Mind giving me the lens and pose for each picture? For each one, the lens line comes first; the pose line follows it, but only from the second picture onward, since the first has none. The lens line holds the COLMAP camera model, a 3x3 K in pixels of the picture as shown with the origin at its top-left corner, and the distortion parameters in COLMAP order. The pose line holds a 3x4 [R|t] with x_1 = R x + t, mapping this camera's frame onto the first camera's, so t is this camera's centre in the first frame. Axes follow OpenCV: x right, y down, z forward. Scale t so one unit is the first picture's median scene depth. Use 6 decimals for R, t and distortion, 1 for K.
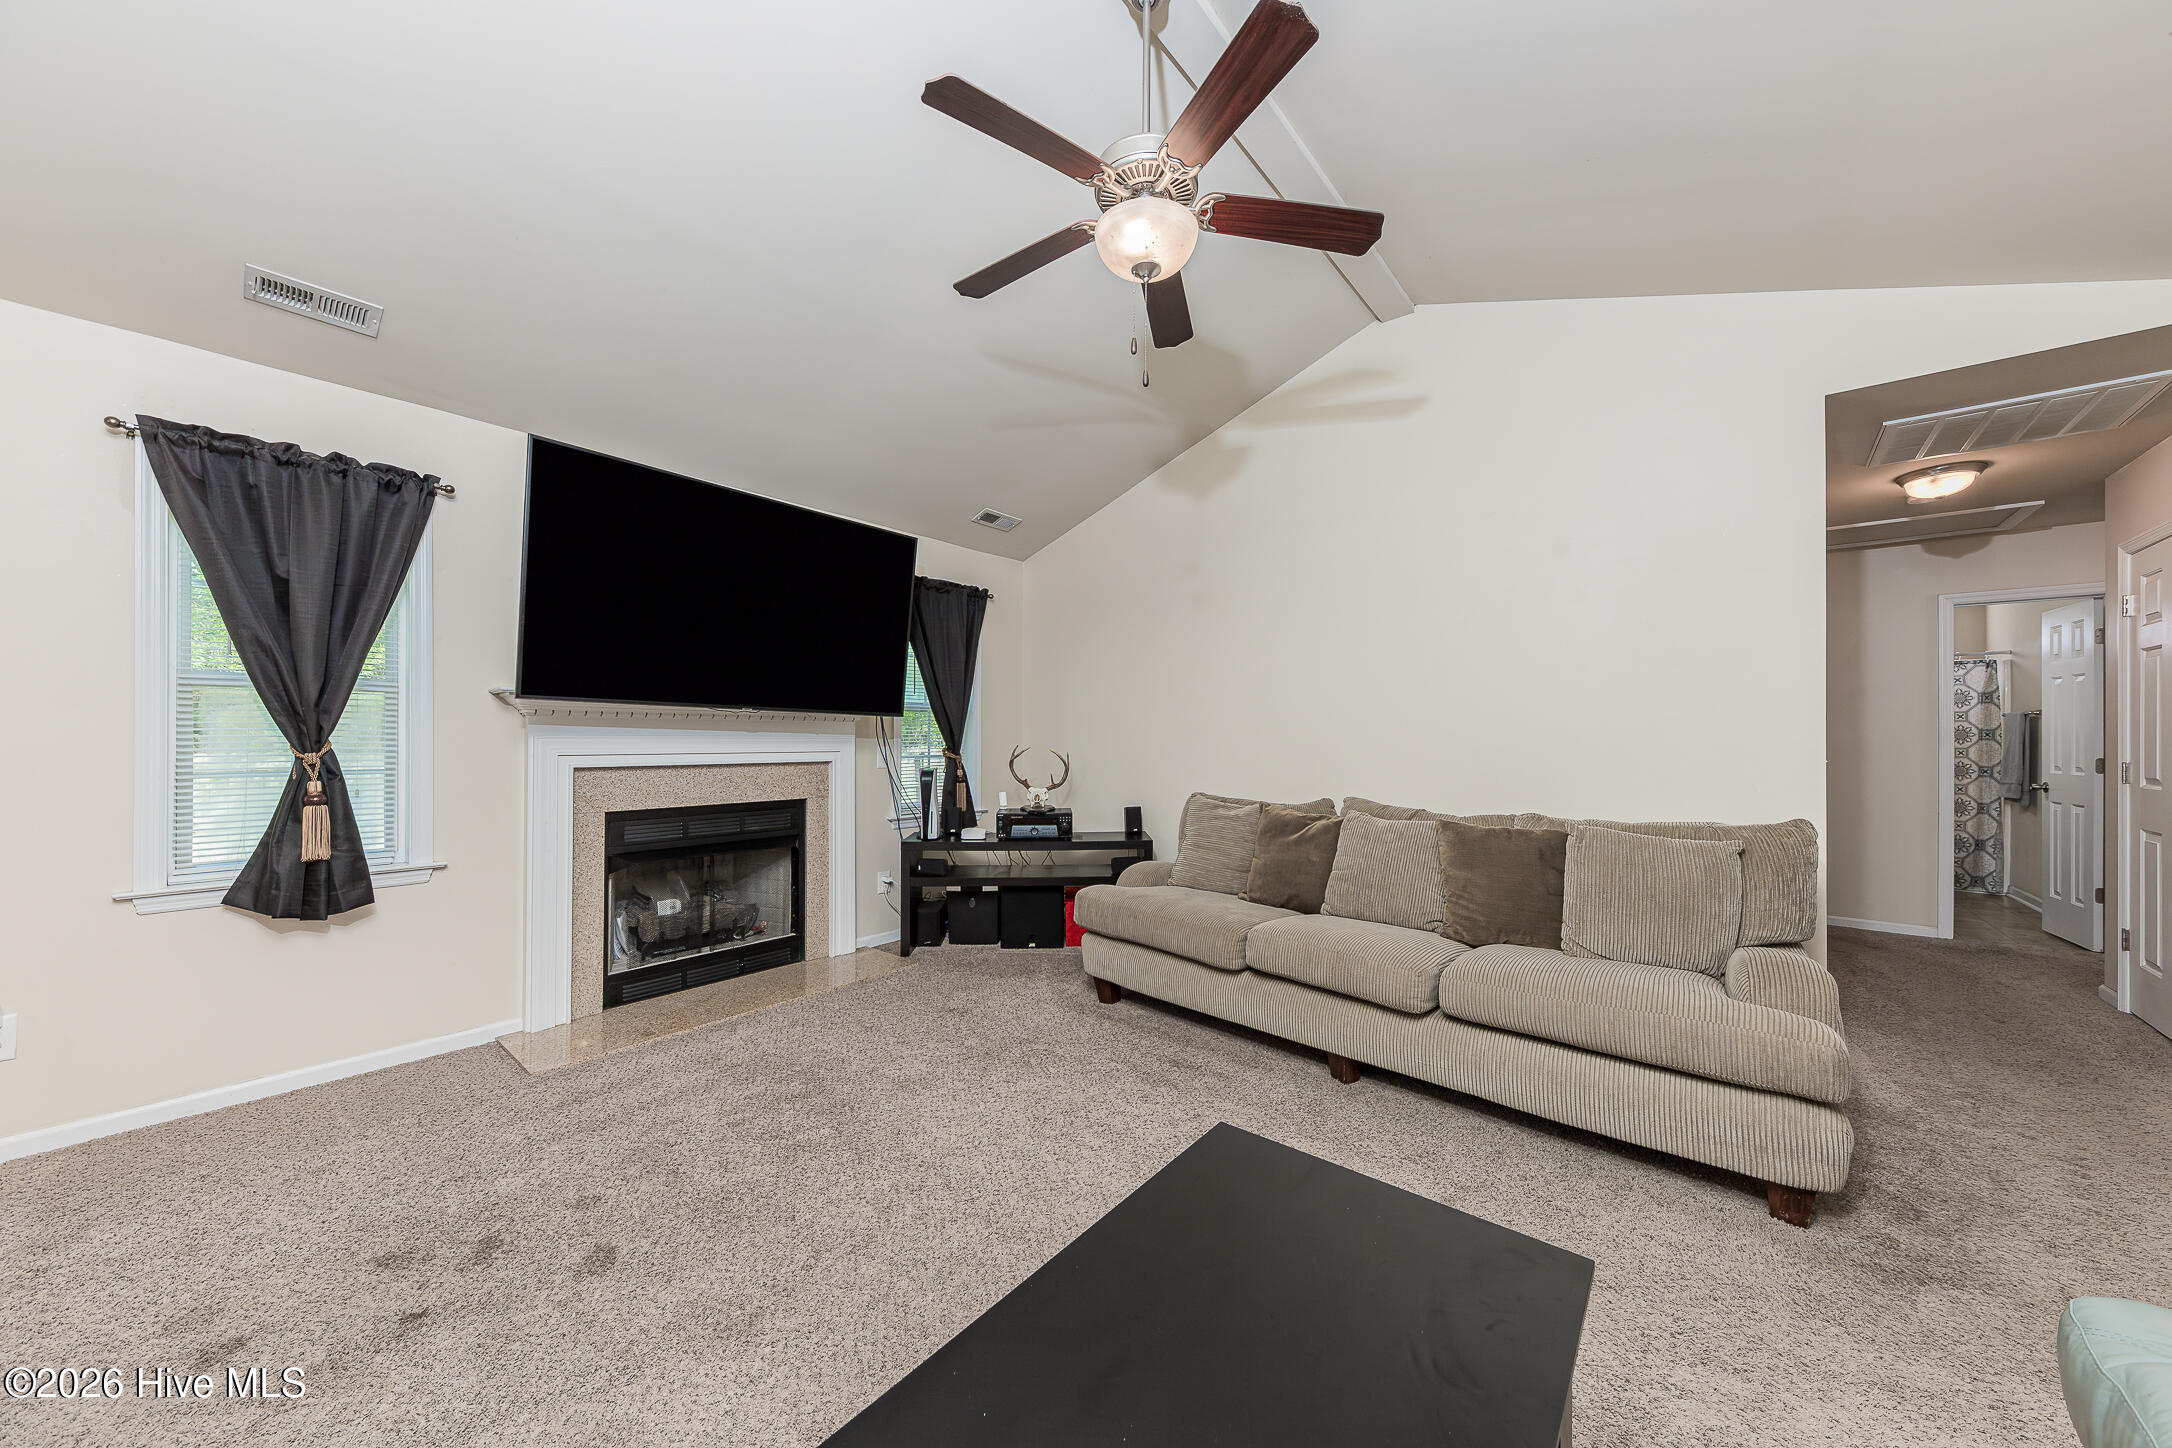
lens RADIAL K [[743.6, 0, 1091.6], [0, 743.6, 736.4], [0, 0, 1]] dist [0.008906, -0.003133]
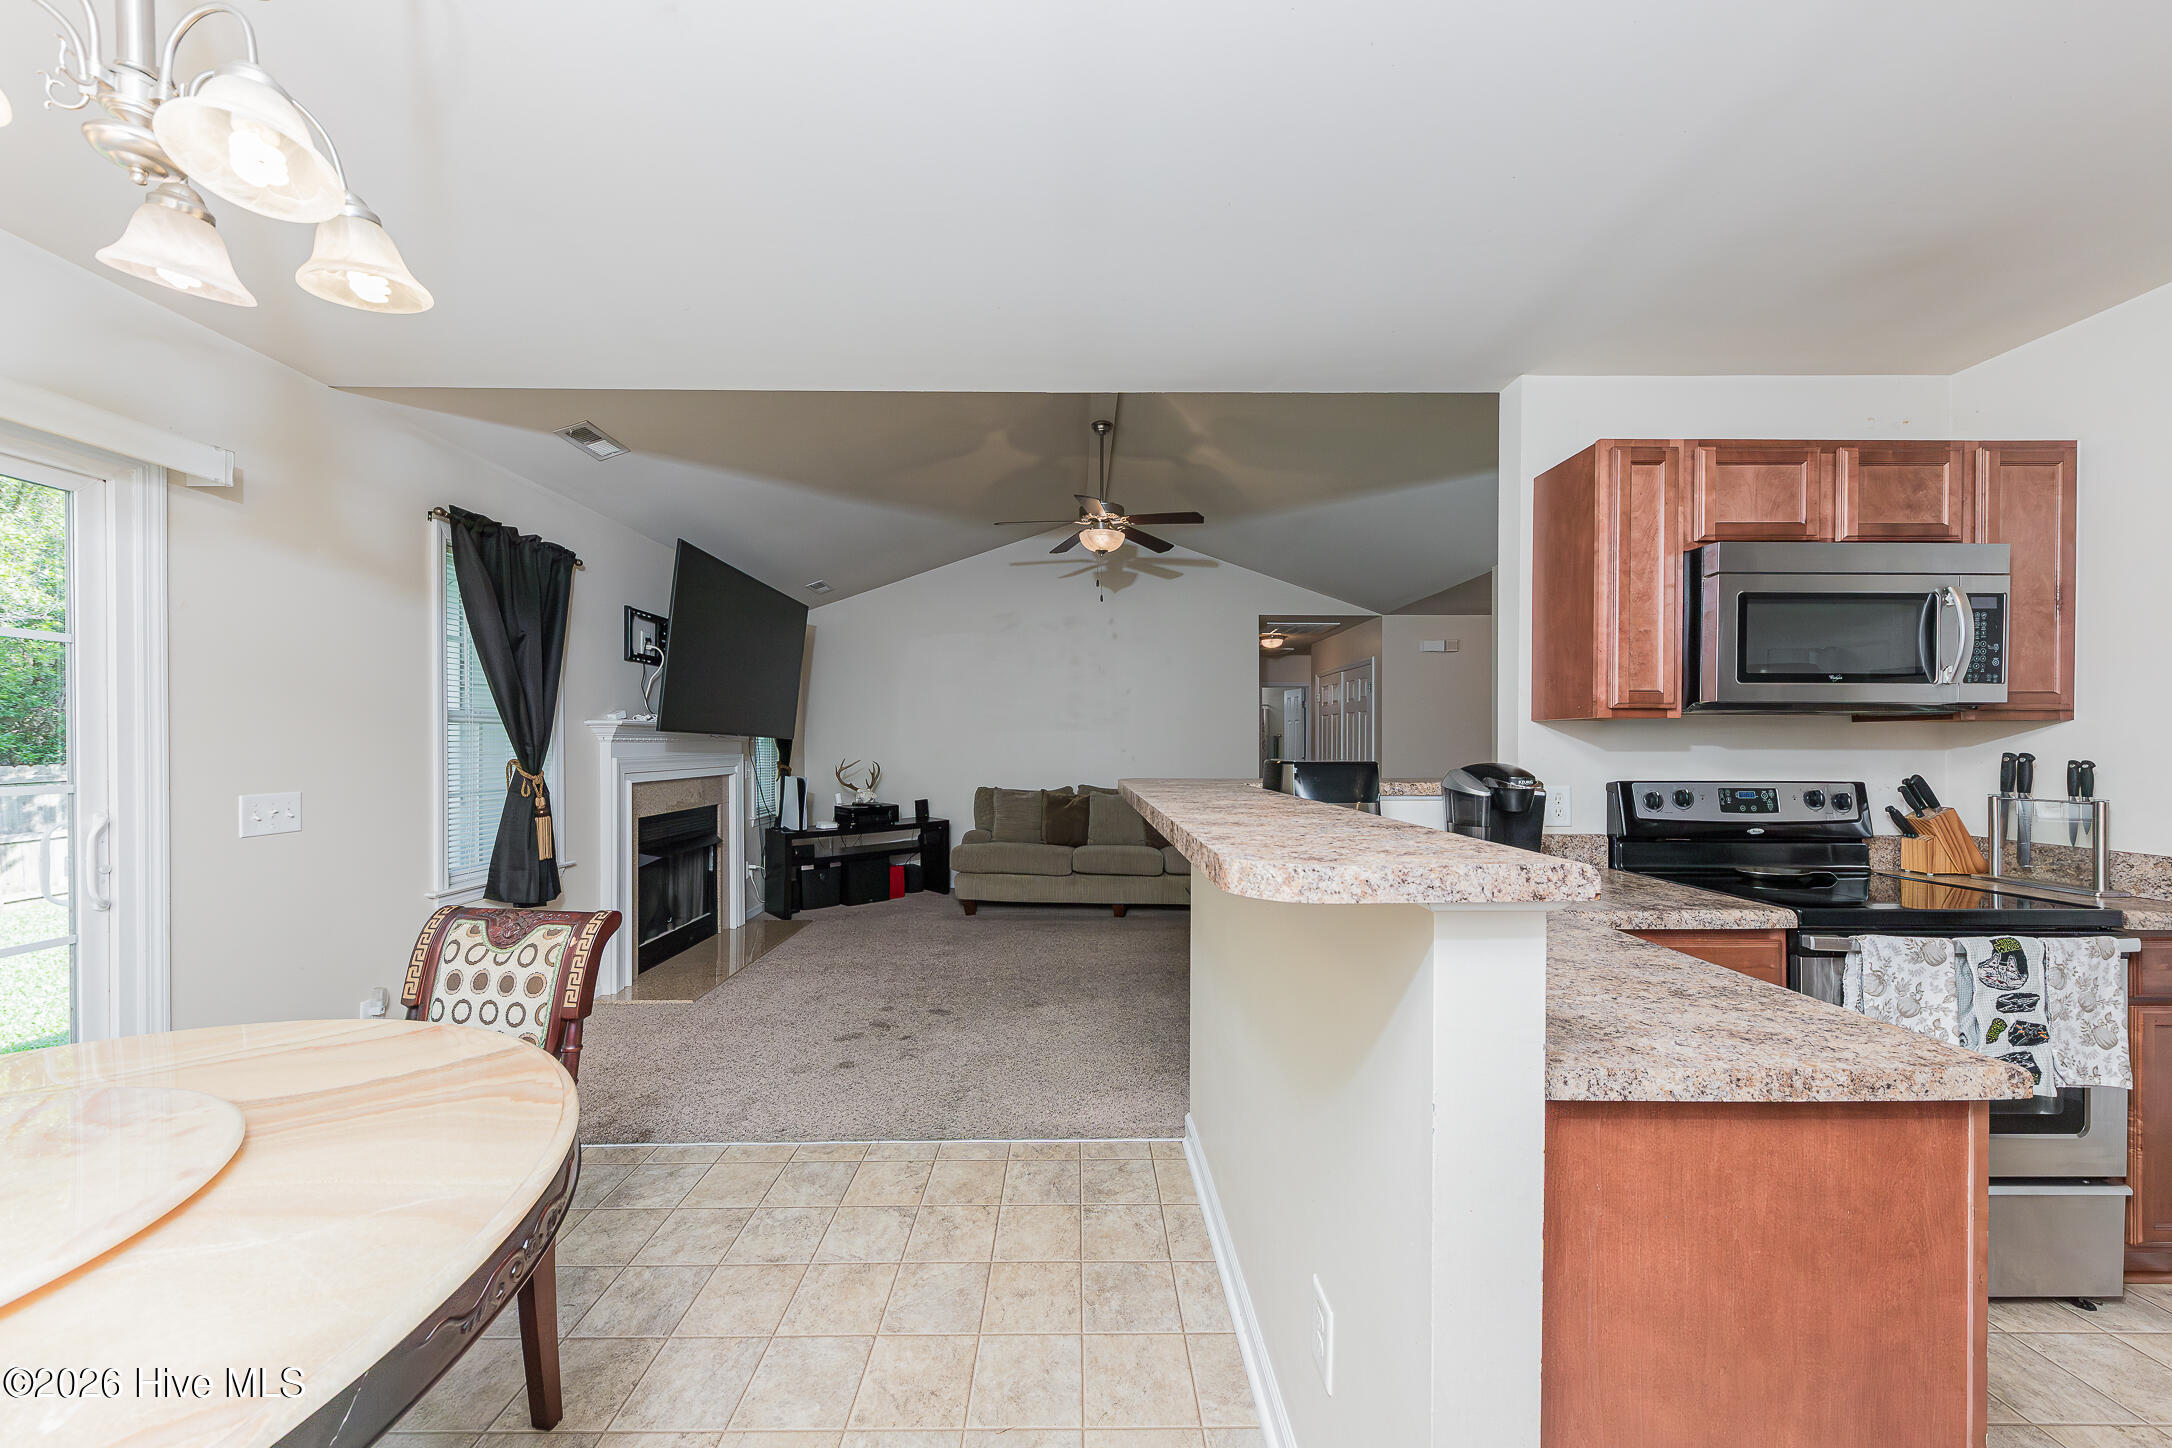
lens RADIAL K [[743.6, 0, 1086.5], [0, 743.6, 745.3], [0, 0, 1]] dist [0.008906, -0.003133]
pose [[0.761188, -0.002225, 0.648528, -0.884461], [-0.001266, 0.999987, 0.004918, -0.026833], [-0.648530, -0.004565, 0.761175, -0.431559]]
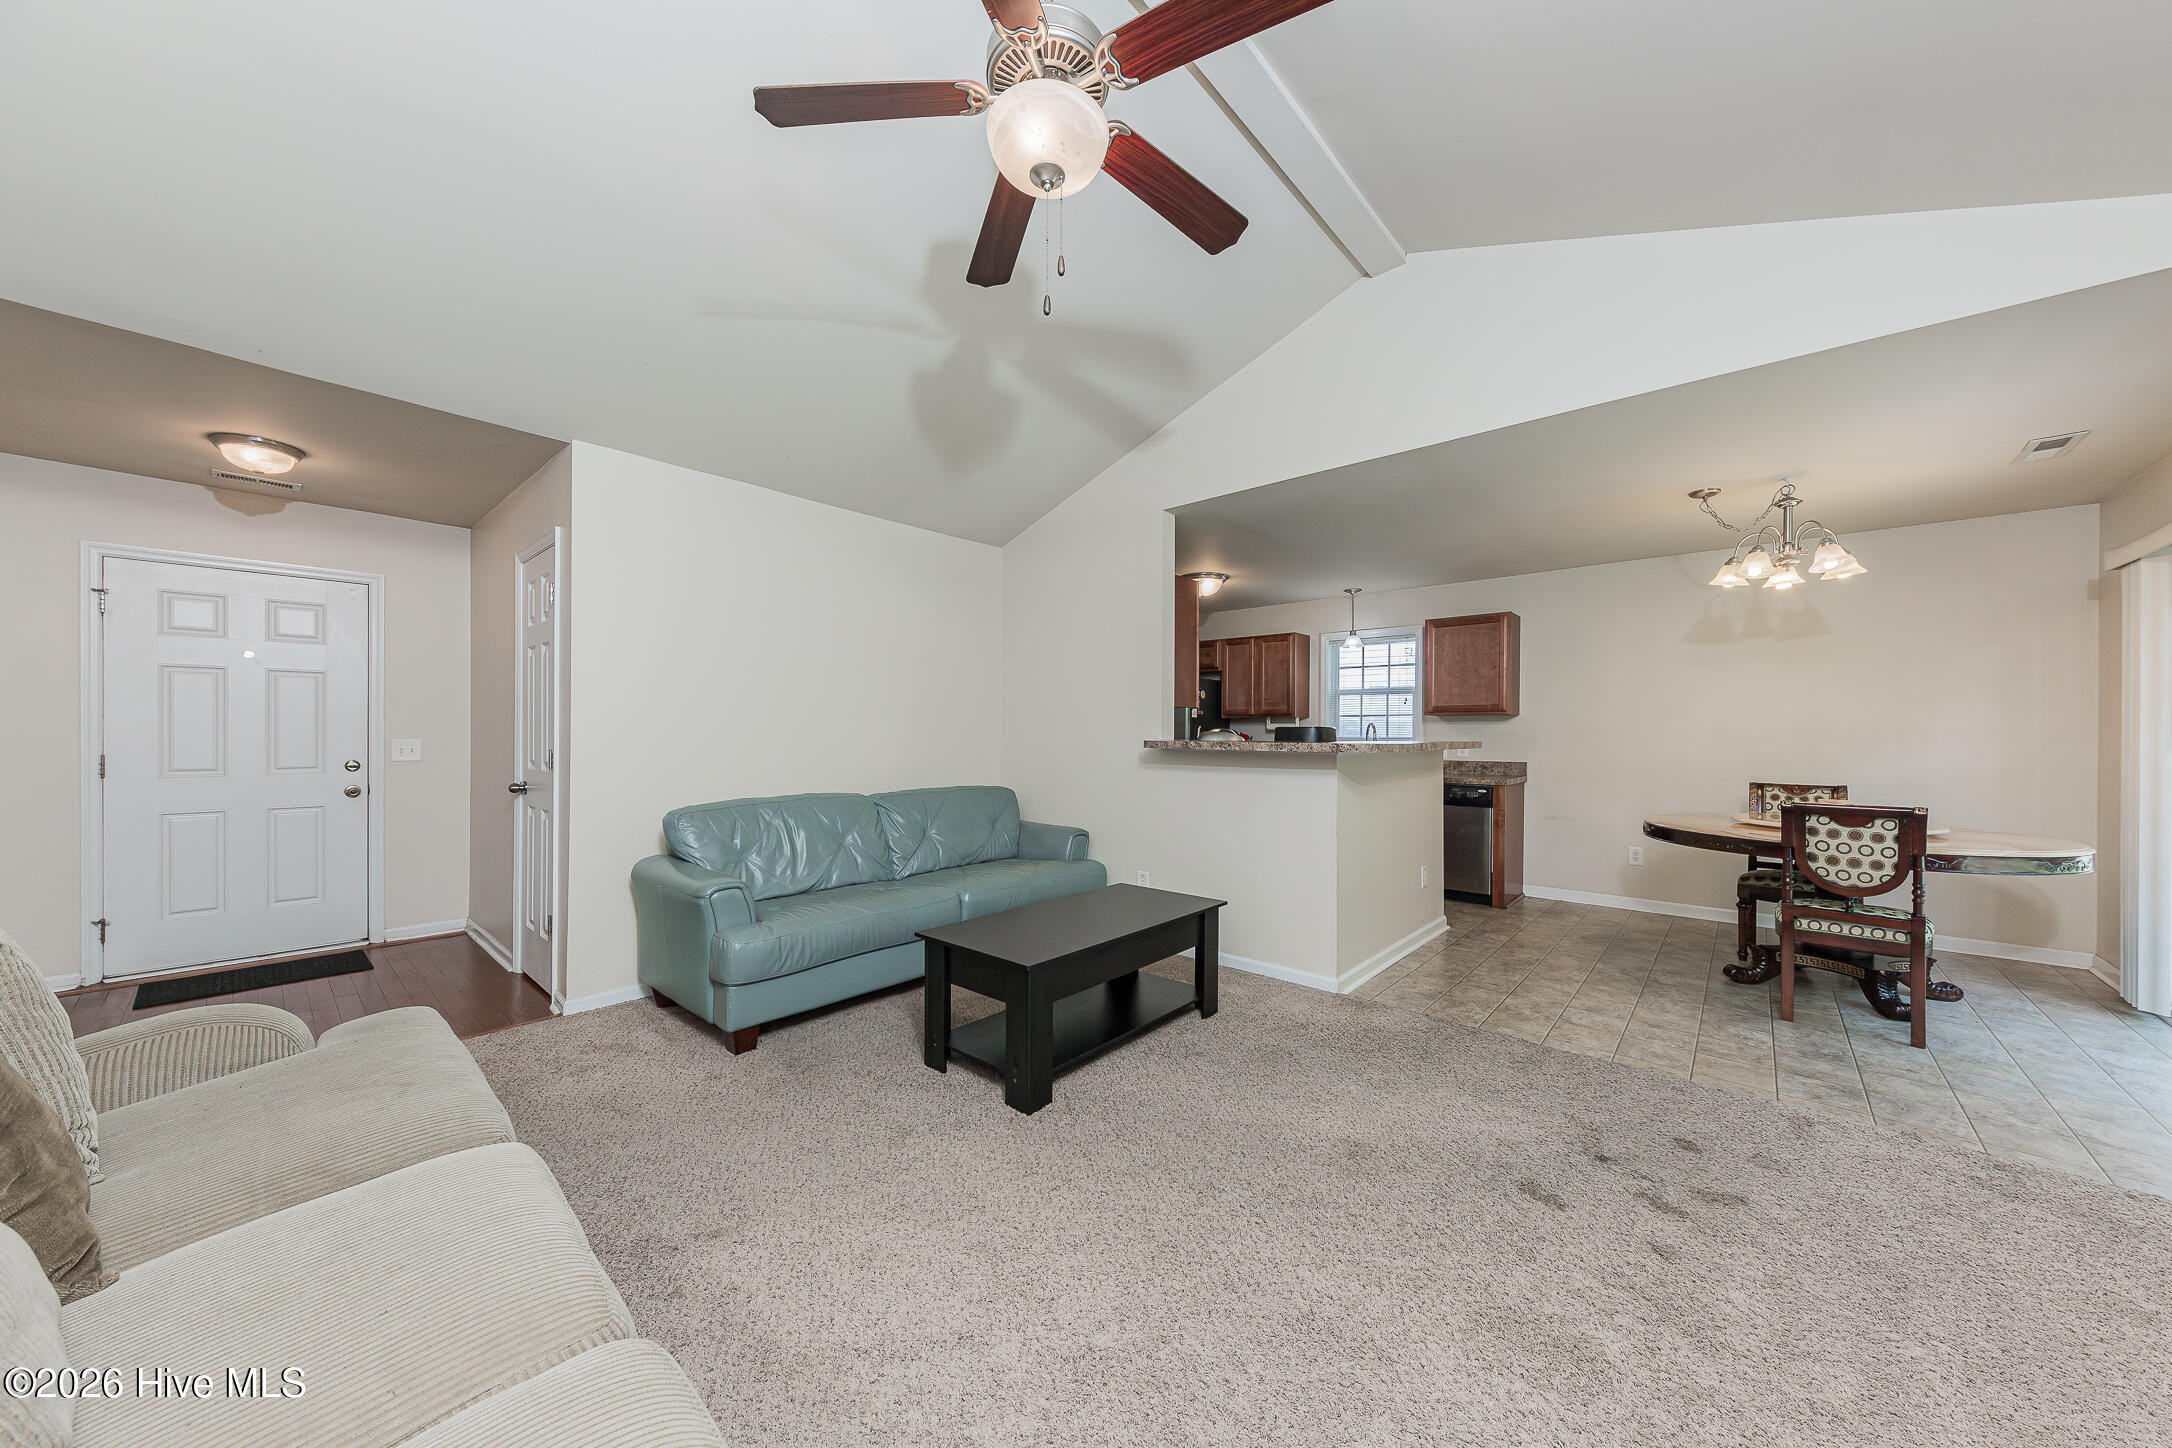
lens RADIAL K [[743.6, 0, 1090.2], [0, 743.6, 734.0], [0, 0, 1]] dist [0.008906, -0.003133]
pose [[-0.999461, -0.006711, 0.032141, -0.002855], [-0.006698, 0.999977, 0.000530, 0.002193], [-0.032144, 0.000314, -0.999483, 1.132516]]
